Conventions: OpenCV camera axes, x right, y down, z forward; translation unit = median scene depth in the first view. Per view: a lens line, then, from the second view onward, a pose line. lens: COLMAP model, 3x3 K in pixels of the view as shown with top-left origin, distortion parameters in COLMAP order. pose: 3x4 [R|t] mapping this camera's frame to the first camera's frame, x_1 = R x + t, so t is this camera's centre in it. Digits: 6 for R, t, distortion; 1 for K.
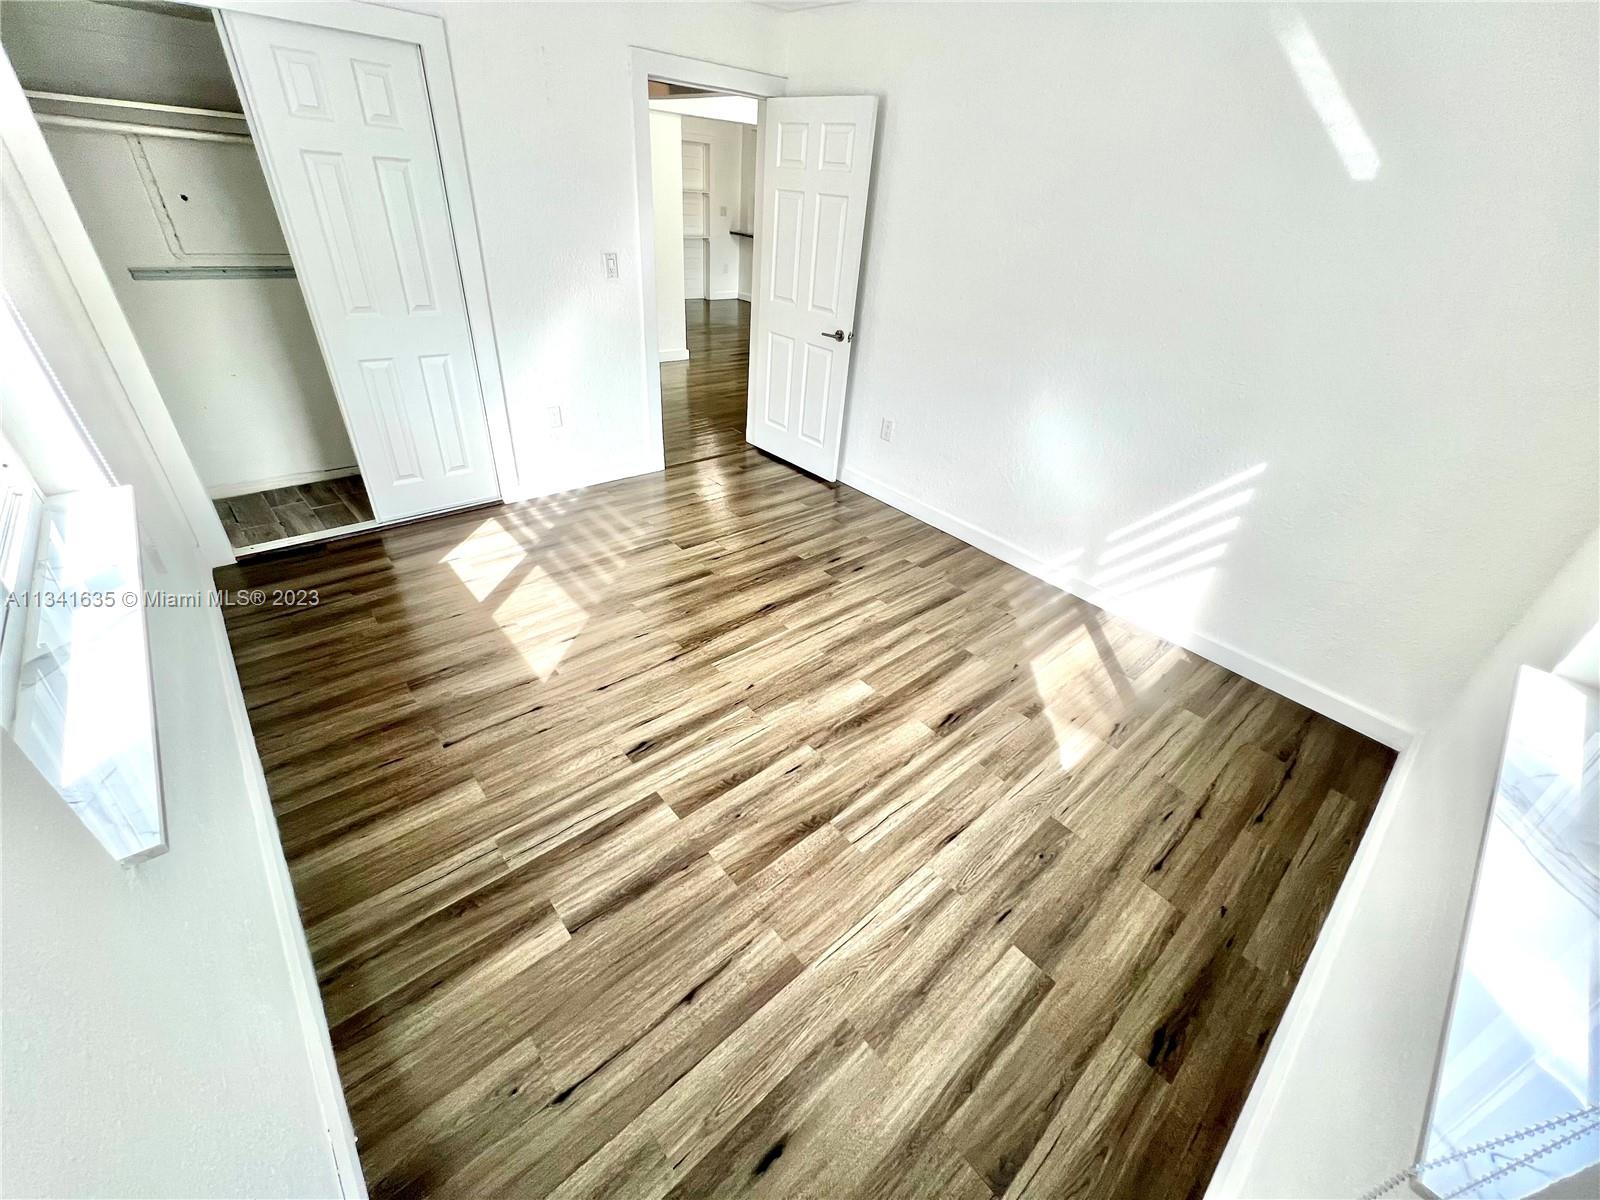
lens RADIAL K [[637.9, 0, 803.0], [0, 637.9, 603.4], [0, 0, 1]] dist [-0.000441, 0.000035]
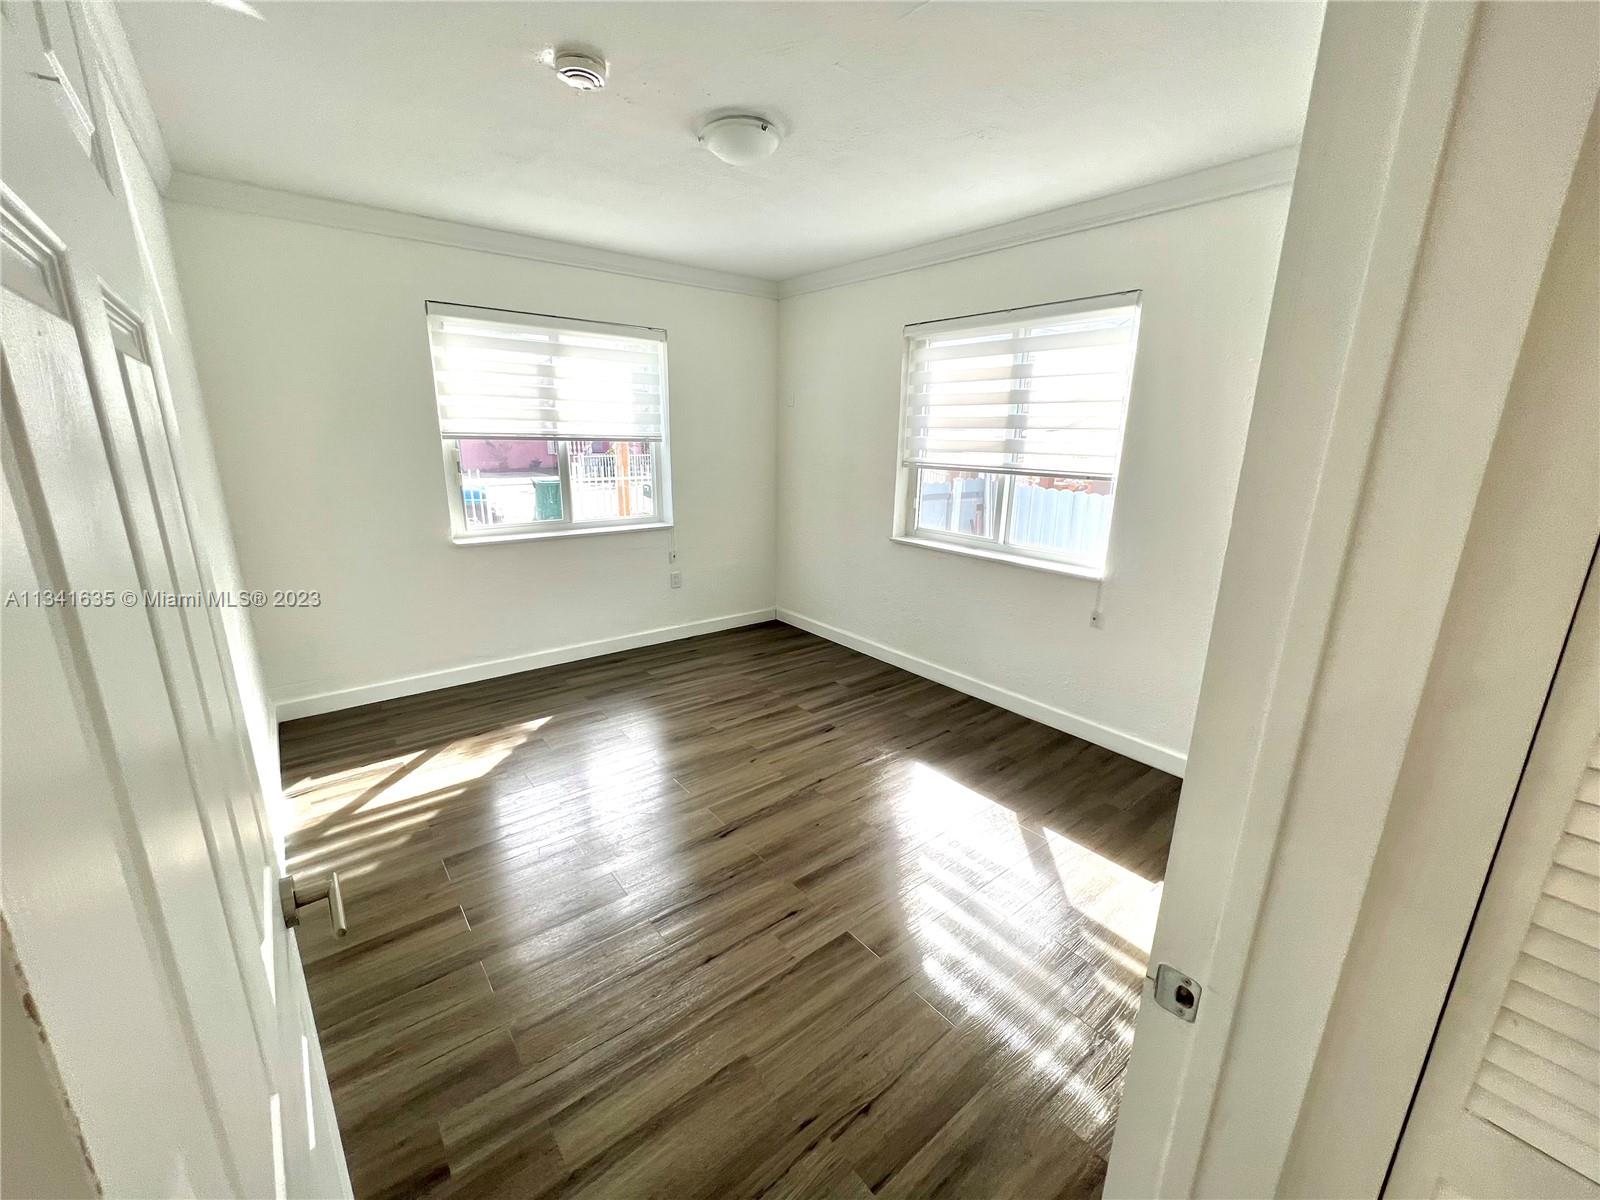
lens RADIAL K [[645.6, 0, 802.2], [0, 645.6, 596.4], [0, 0, 1]] dist [-0.008290, -0.000250]
pose [[-0.994517, -0.101756, 0.024122, -0.204341], [-0.050166, 0.666602, 0.743724, -1.177000], [-0.091758, 0.738436, -0.668052, 1.860145]]
